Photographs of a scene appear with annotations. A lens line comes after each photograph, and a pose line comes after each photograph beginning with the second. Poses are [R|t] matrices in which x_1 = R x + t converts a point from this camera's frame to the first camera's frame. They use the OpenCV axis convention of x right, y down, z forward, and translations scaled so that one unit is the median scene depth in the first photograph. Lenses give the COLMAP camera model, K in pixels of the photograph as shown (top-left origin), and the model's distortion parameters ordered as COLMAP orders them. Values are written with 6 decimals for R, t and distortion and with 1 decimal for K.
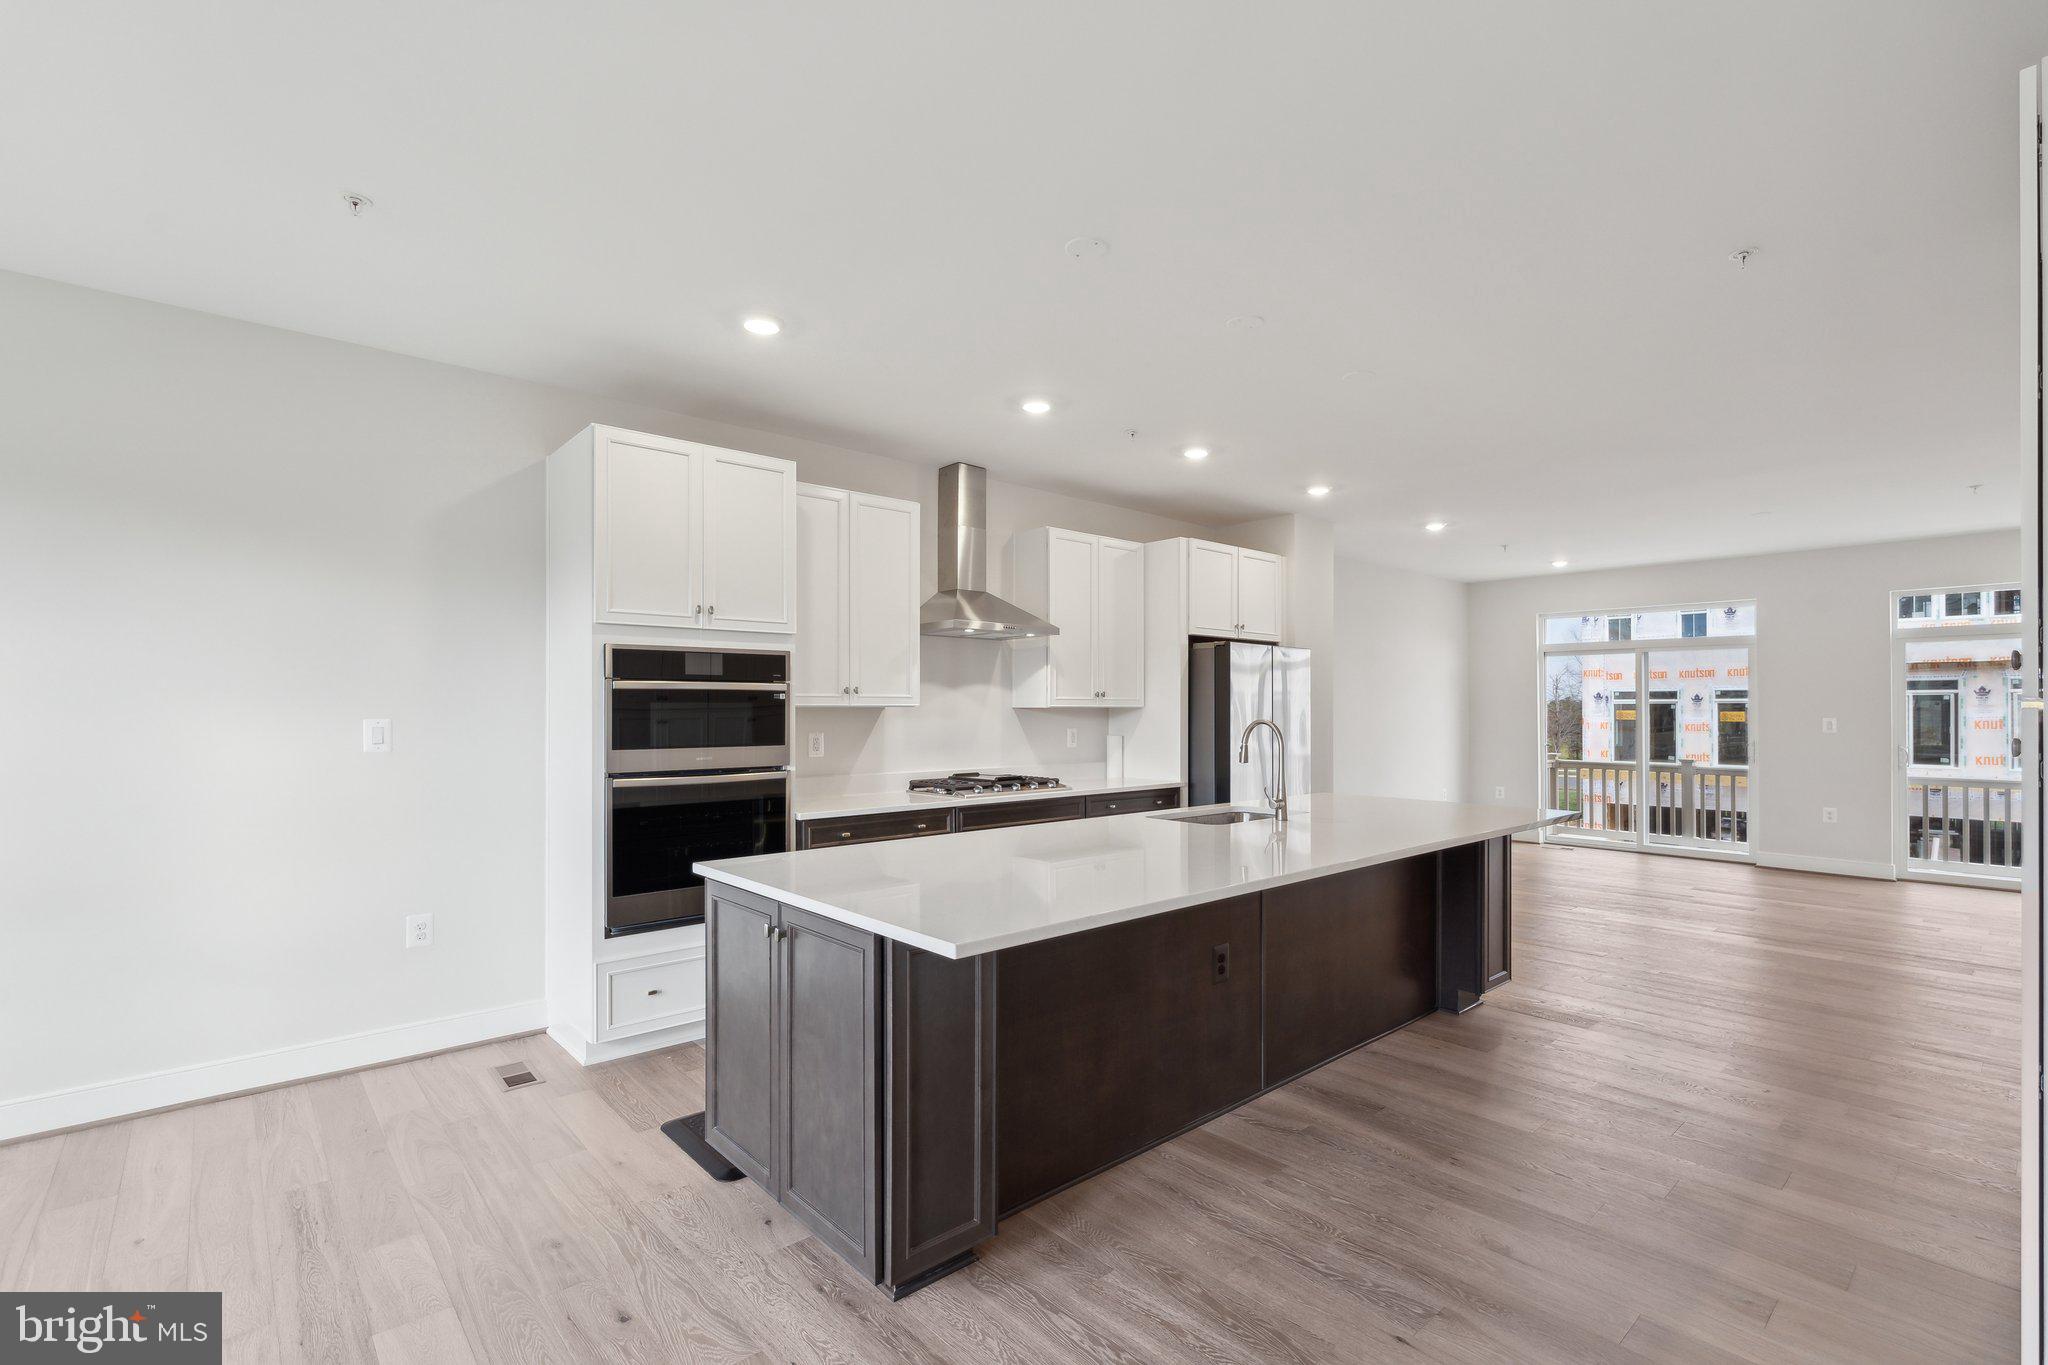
lens RADIAL K [[933.6, 0, 1005.3], [0, 933.6, 694.3], [0, 0, 1]] dist [-0.000928, 0.000741]
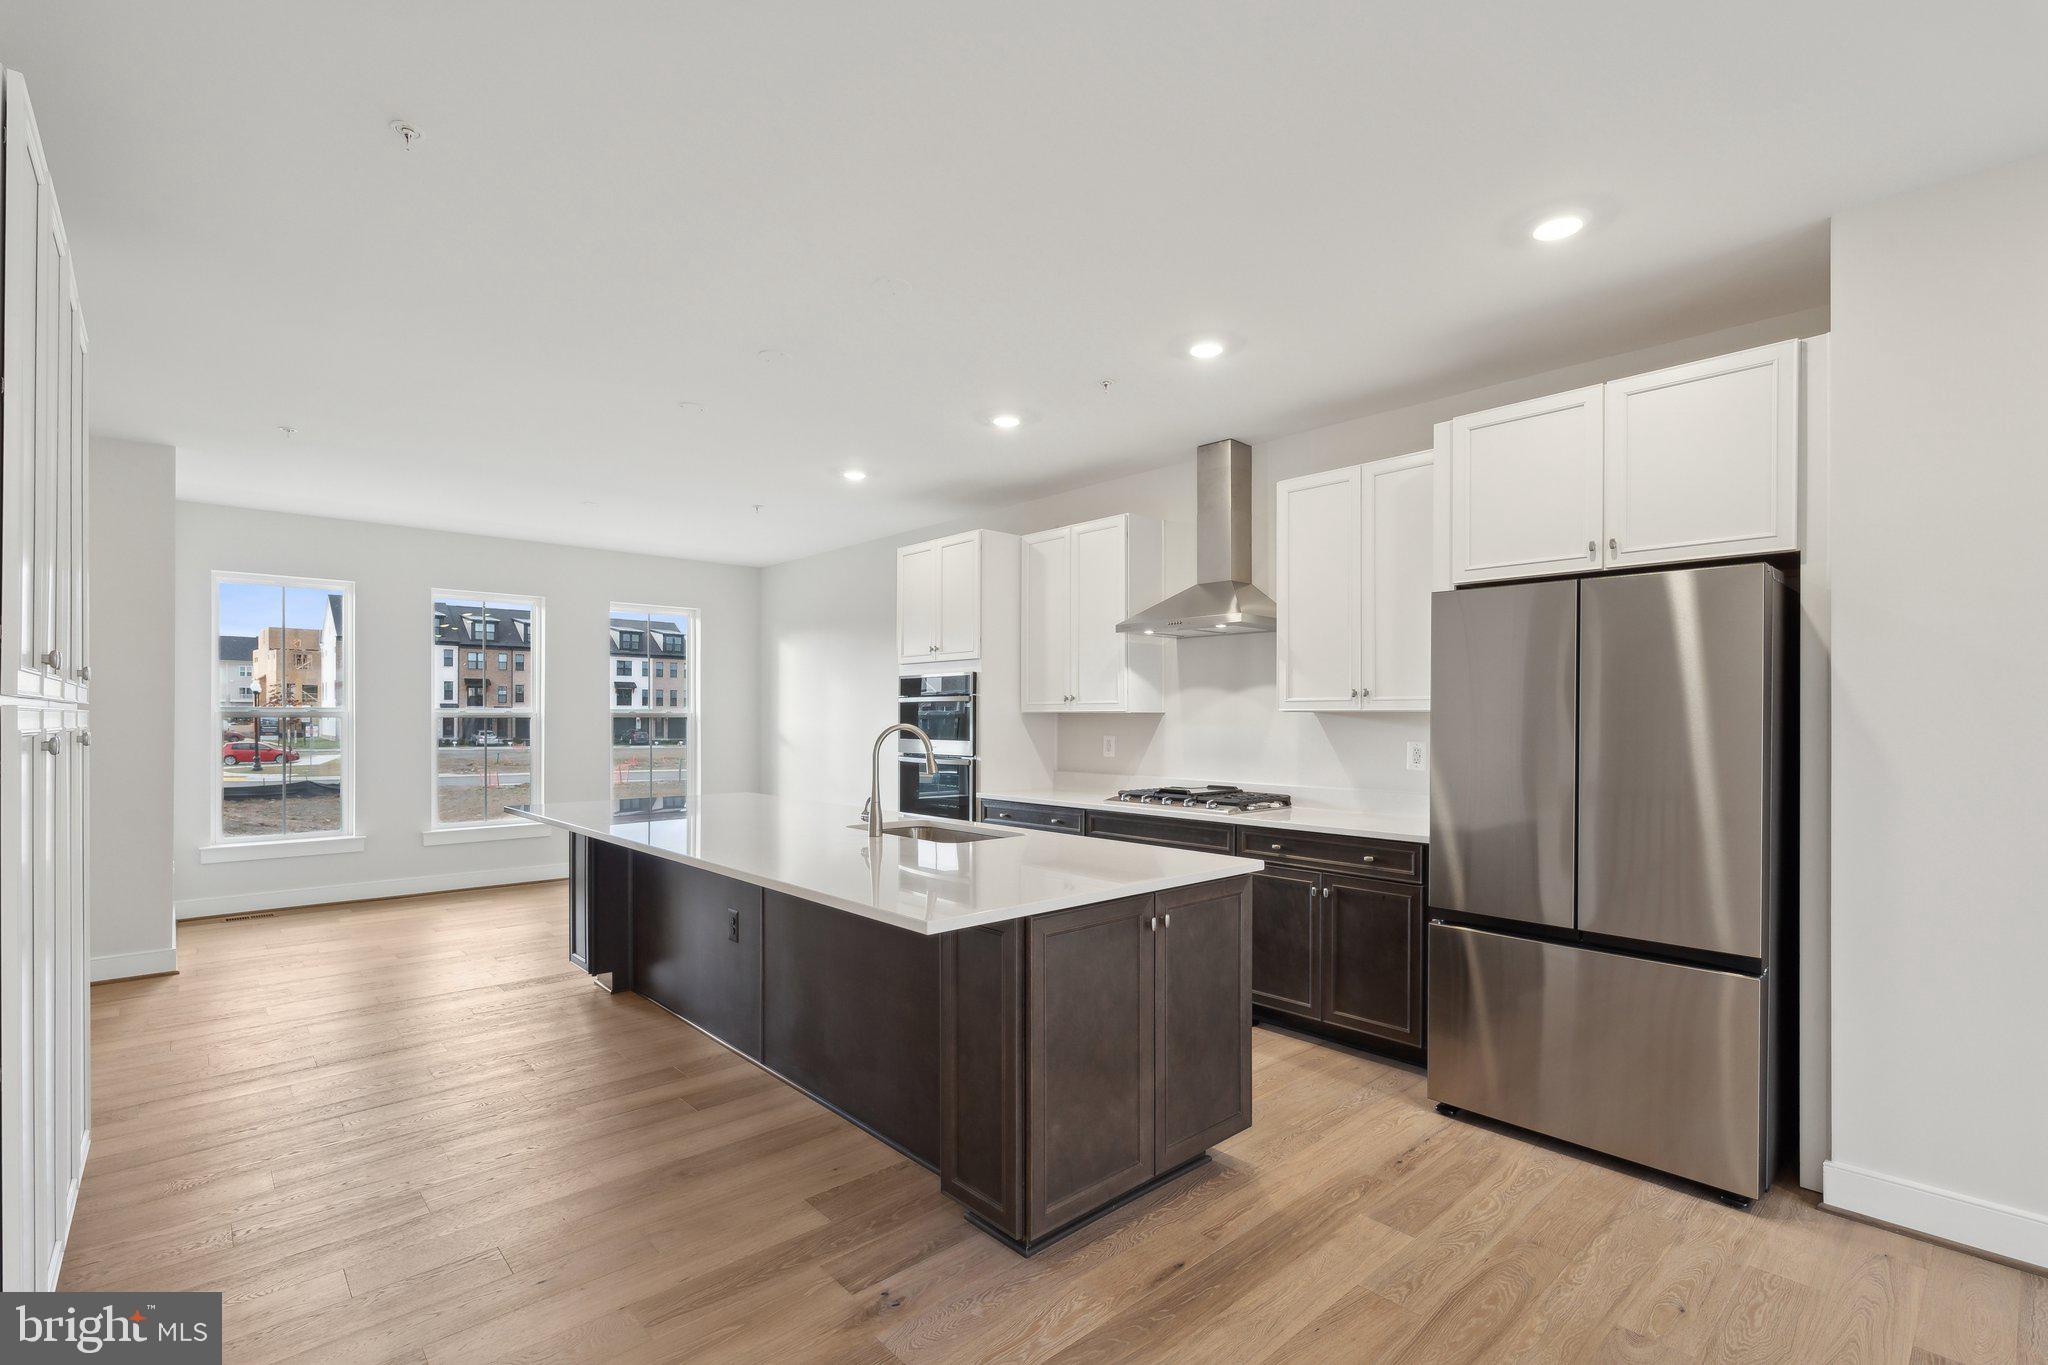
lens RADIAL K [[933.6, 0, 1037.5], [0, 933.6, 703.2], [0, 0, 1]] dist [-0.000928, 0.000741]
pose [[0.027115, -0.011529, -0.999566, 1.112724], [0.015427, 0.999819, -0.011113, 0.015844], [0.999513, -0.015119, 0.027288, 1.048225]]
